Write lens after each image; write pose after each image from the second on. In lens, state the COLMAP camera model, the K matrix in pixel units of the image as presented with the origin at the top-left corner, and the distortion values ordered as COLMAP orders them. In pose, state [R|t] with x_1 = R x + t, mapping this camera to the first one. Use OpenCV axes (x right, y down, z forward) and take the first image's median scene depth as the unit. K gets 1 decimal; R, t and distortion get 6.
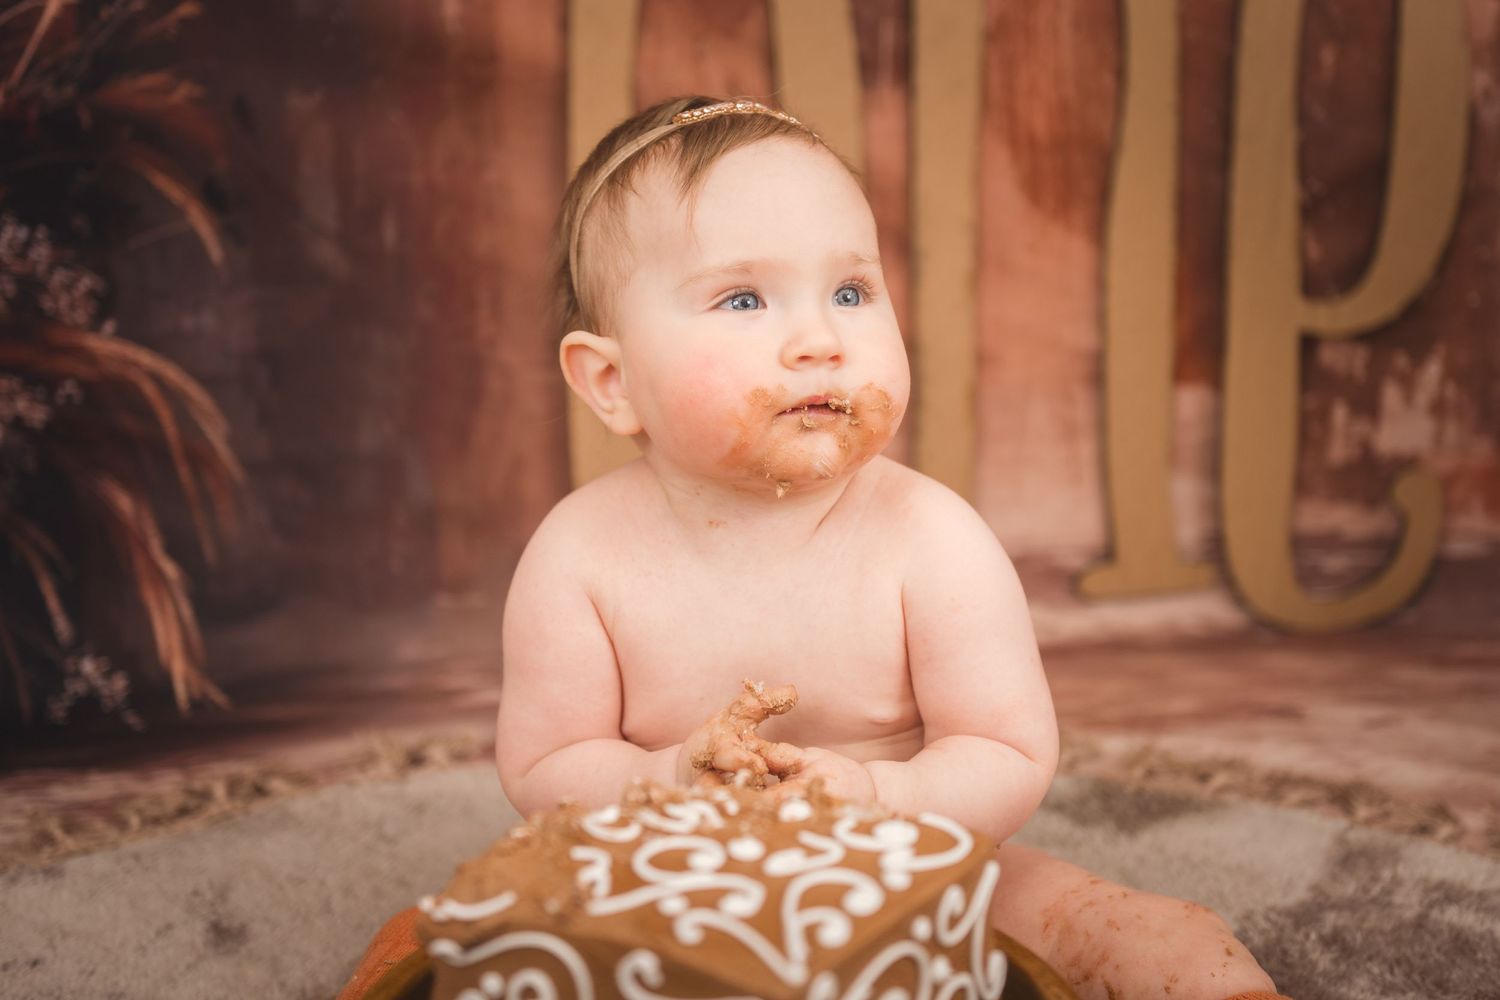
lens RADIAL K [[2572.2, 0, 750.0], [0, 2572.2, 500.0], [0, 0, 1]] dist [-0.003072, 0.110966]
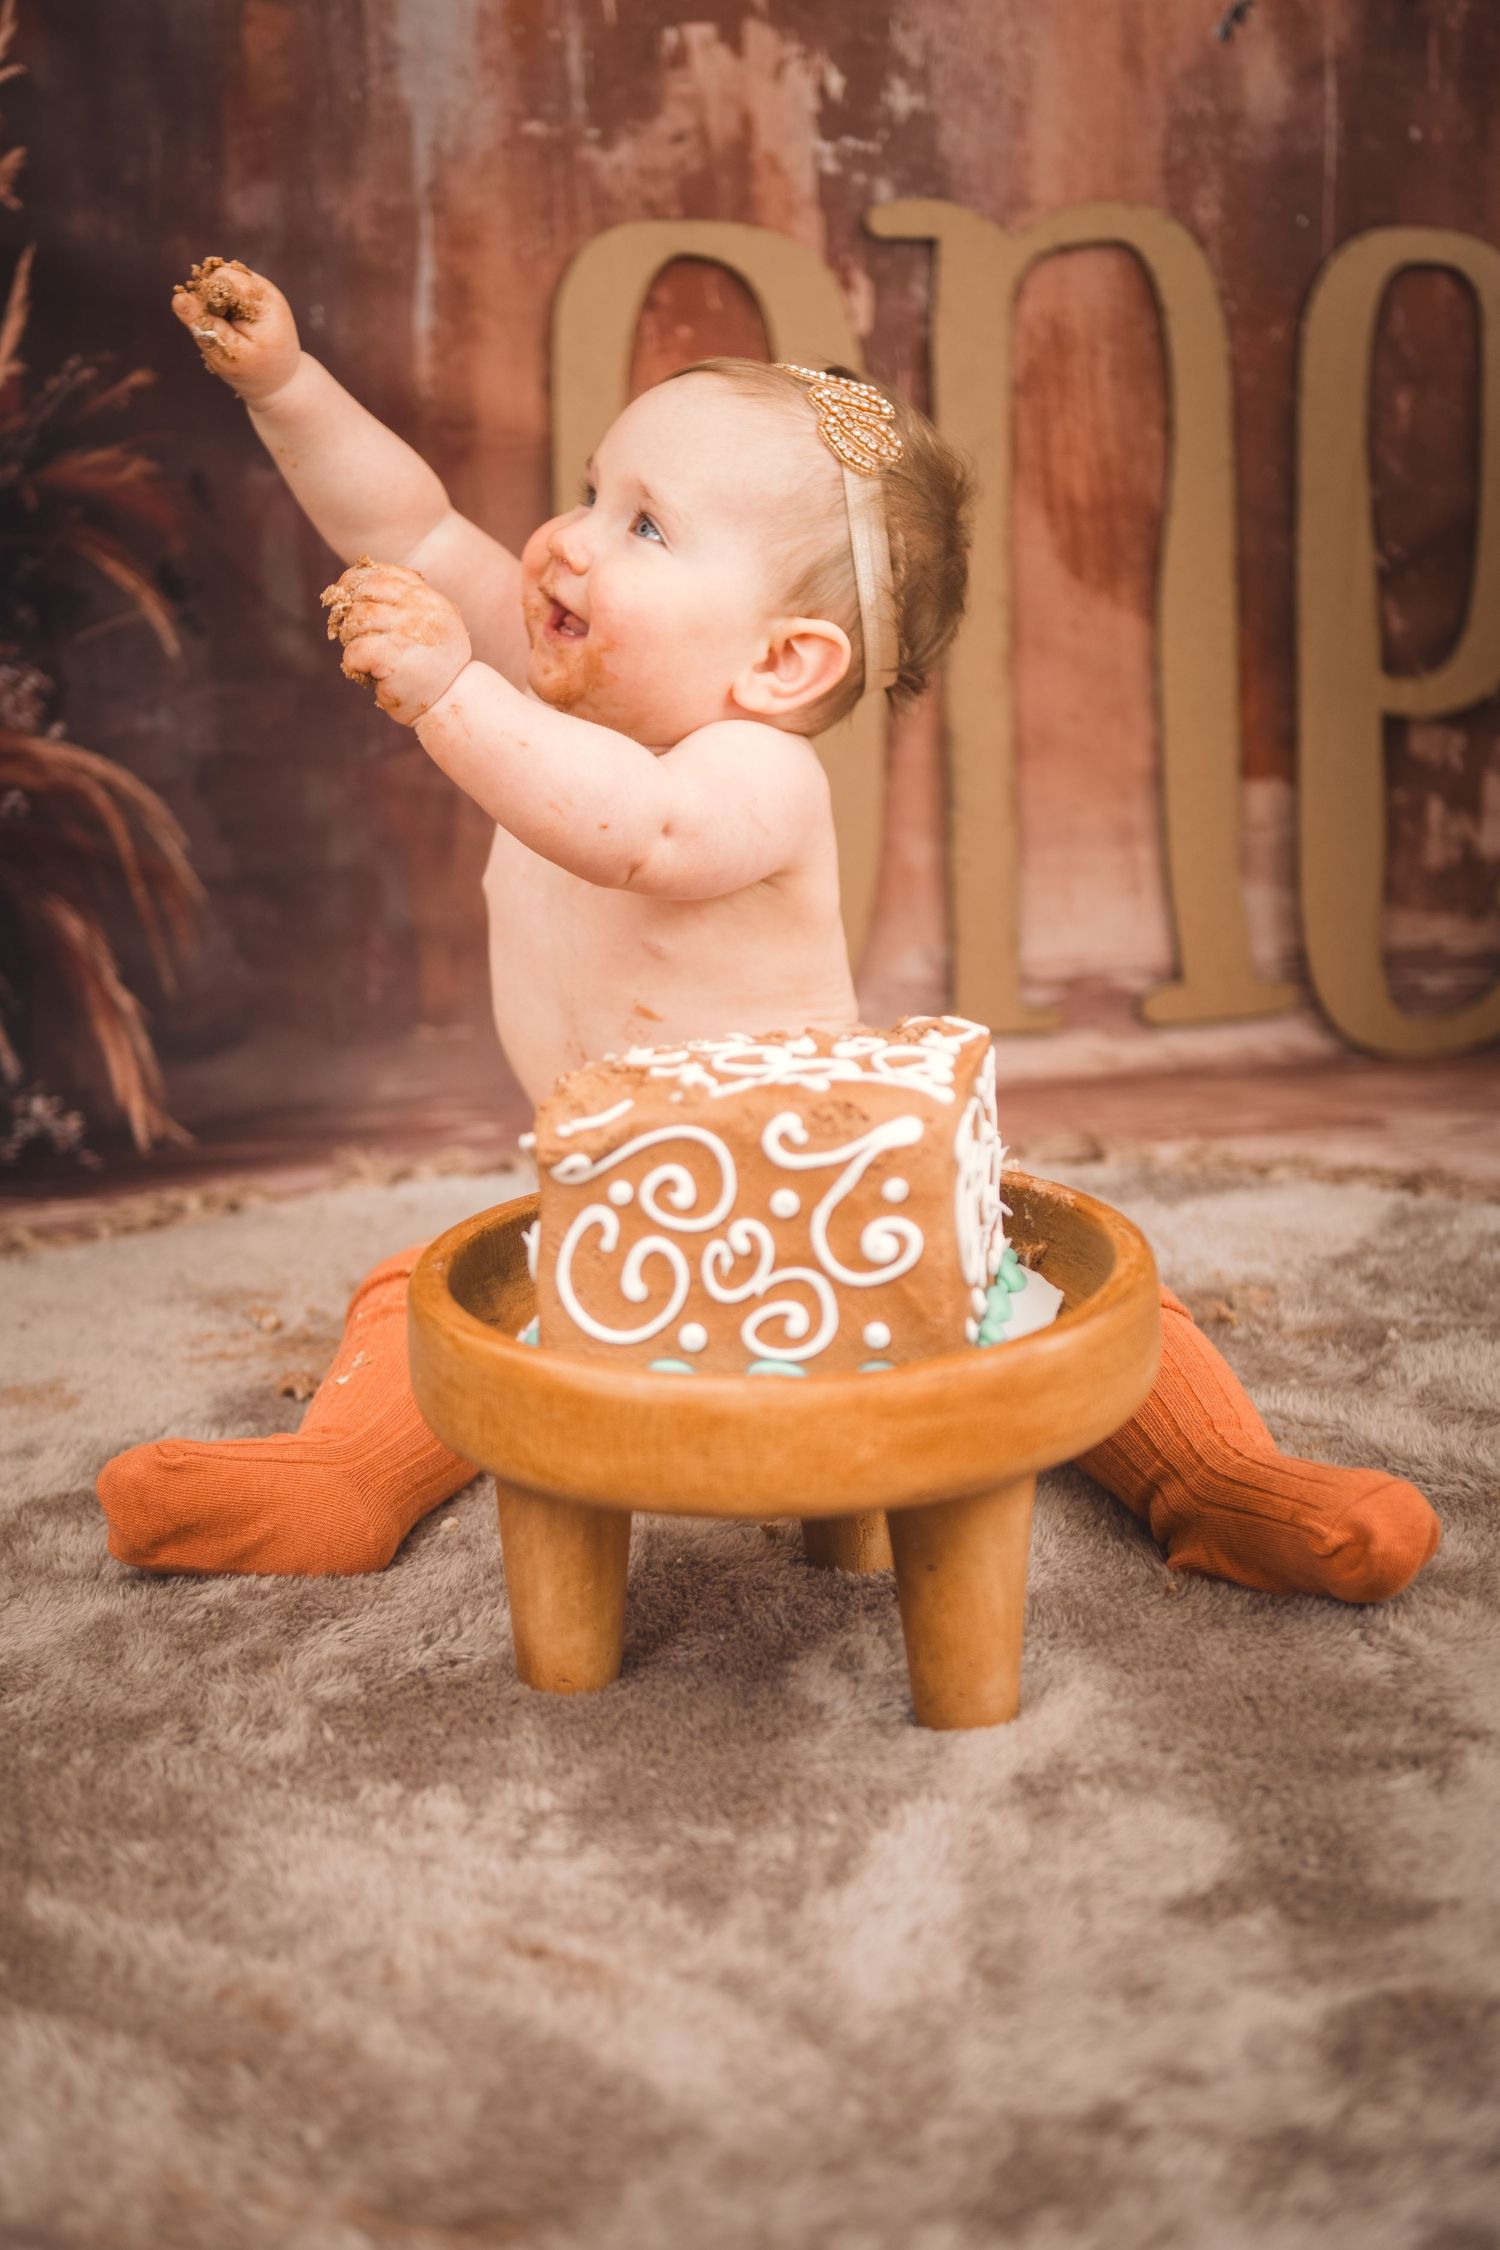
lens RADIAL K [[3858.4, 0, 683.6], [0, 3858.4, 1172.4], [0, 0, 1]] dist [-0.003072, 0.110966]
pose [[0.998918, -0.023291, -0.040246, 0.024643], [0.021894, 0.999154, -0.034818, 0.142578], [0.041023, 0.033899, 0.998583, -0.354159]]
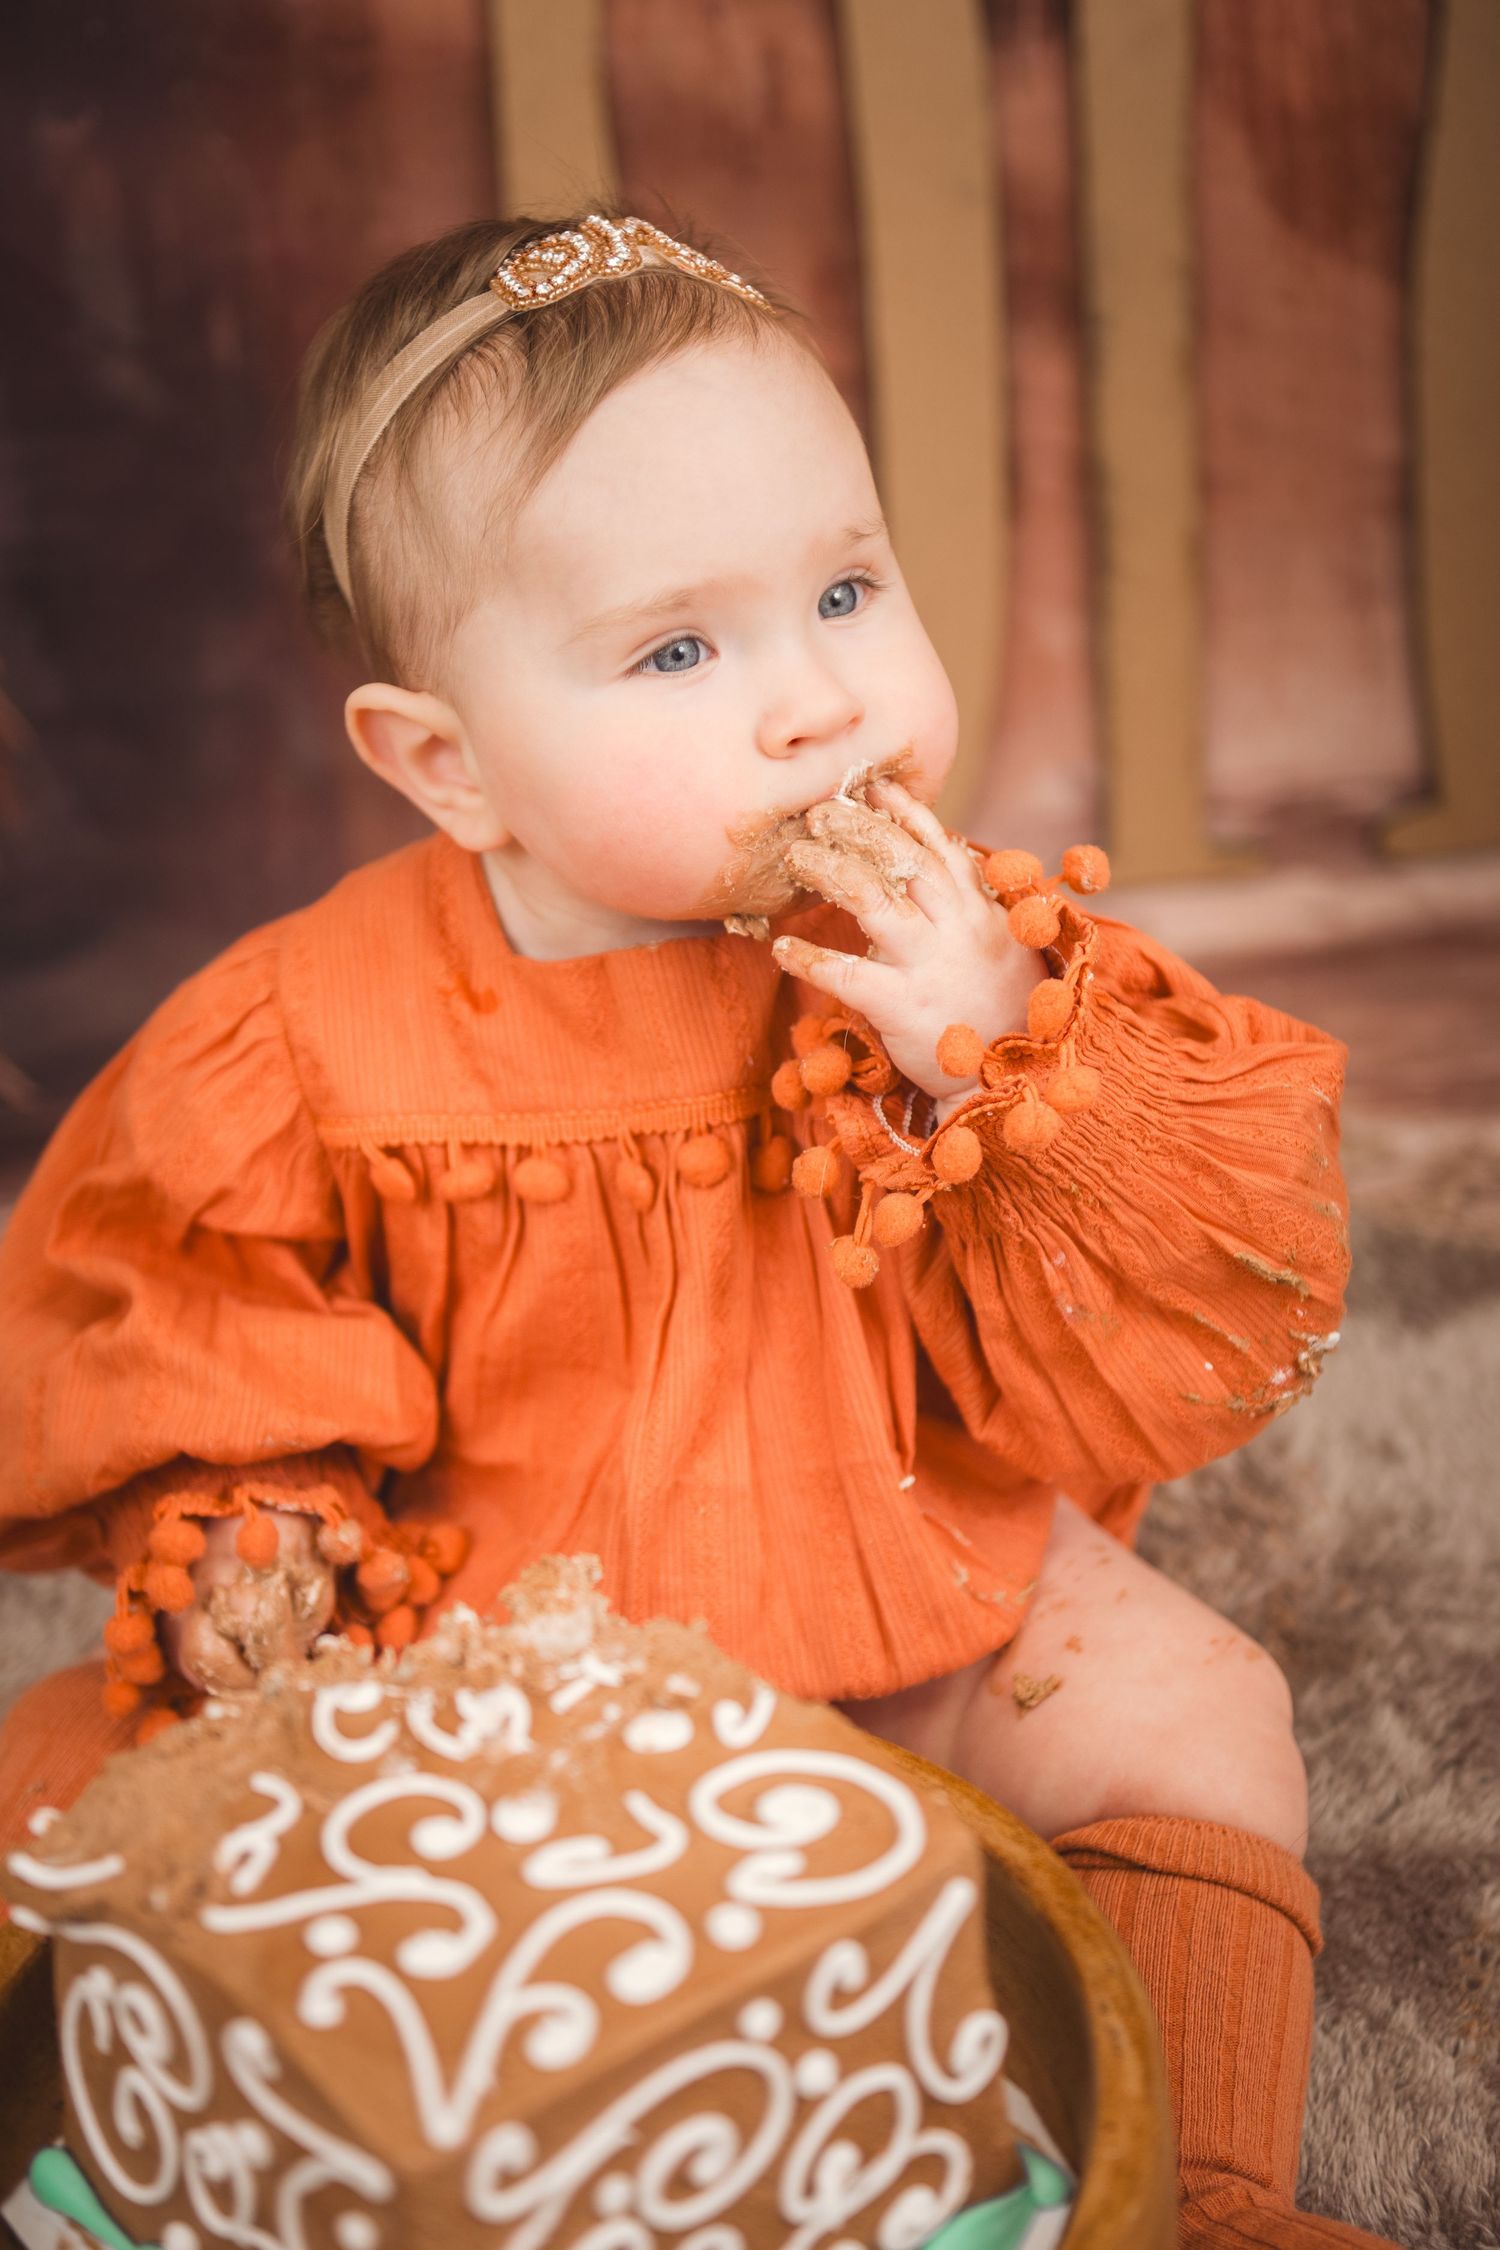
lens RADIAL K [[3858.4, 0, 683.6], [0, 3858.4, 1172.4], [0, 0, 1]] dist [-0.003072, 0.110966]
pose [[0.994568, -0.025612, -0.100889, 0.057919], [0.045542, 0.978631, 0.200516, -0.089815], [0.093598, -0.204022, 0.974482, 0.071575]]
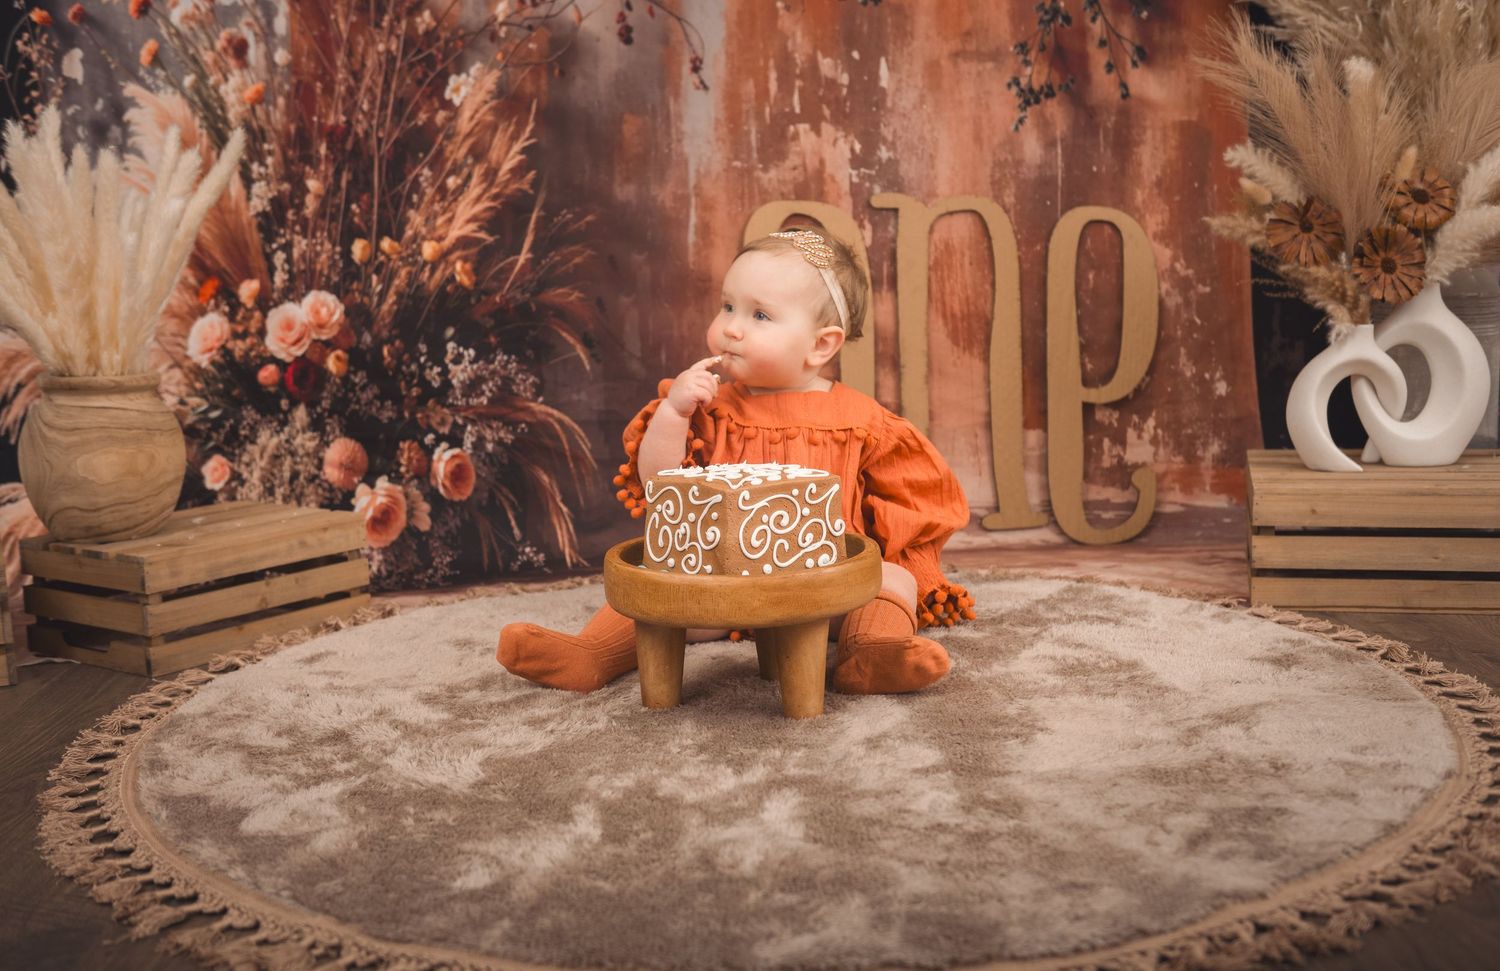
lens RADIAL K [[2185.2, 0, 724.0], [0, 2185.2, 568.8], [0, 0, 1]] dist [-0.005235, 0.051231]
pose [[0.993421, -0.010480, -0.114042, 0.131340], [-0.005951, 0.989735, -0.142790, 0.357519], [0.114368, 0.142530, 0.983161, -0.863718]]
